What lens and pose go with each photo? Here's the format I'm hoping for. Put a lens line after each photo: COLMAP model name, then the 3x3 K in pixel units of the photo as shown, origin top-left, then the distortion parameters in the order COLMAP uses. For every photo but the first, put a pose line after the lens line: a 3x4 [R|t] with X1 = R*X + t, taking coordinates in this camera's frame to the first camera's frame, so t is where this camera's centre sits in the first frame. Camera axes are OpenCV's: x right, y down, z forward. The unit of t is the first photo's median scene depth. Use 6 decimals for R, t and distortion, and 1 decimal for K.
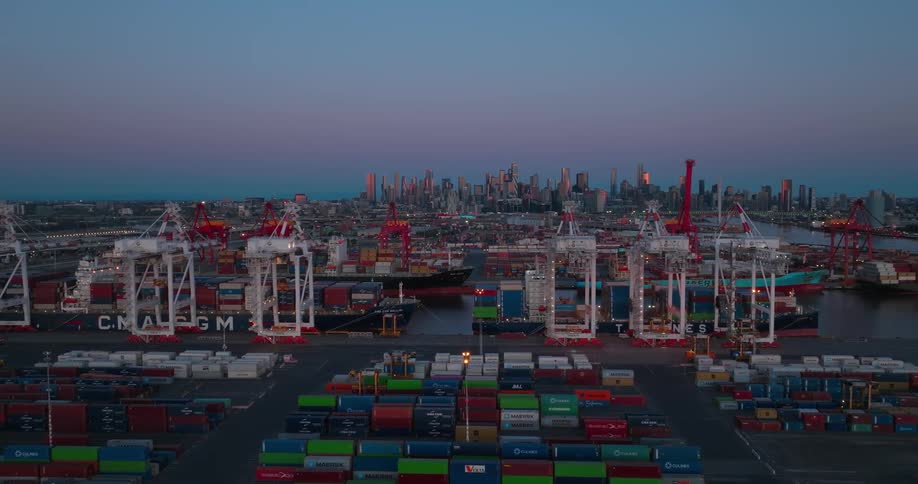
lens RADIAL K [[647.1, 0, 456.0], [0, 647.1, 241.8], [0, 0, 1]] dist [0.004845, 0.006330]
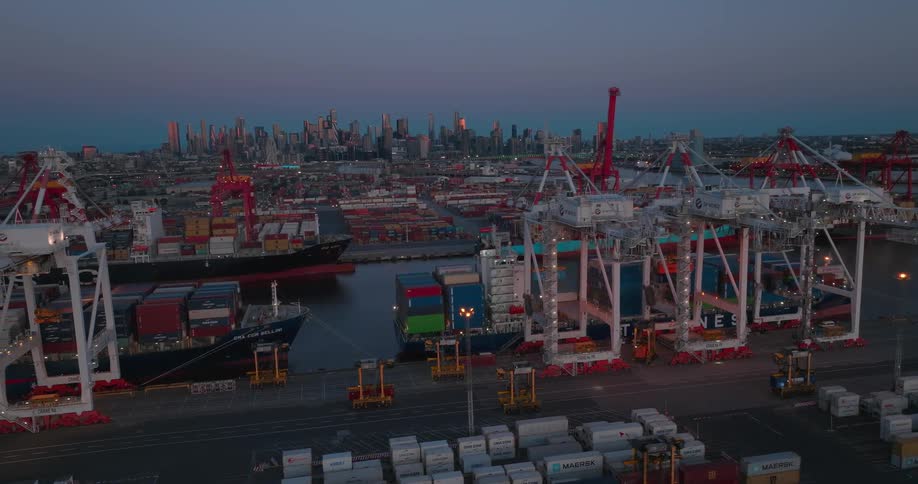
lens RADIAL K [[647.1, 0, 456.0], [0, 647.1, 241.8], [0, 0, 1]] dist [0.004845, 0.006330]
pose [[0.962099, -0.060489, 0.265907, -0.080362], [0.038917, 0.995564, 0.085664, -0.018670], [-0.269909, -0.072069, 0.960185, 0.383741]]
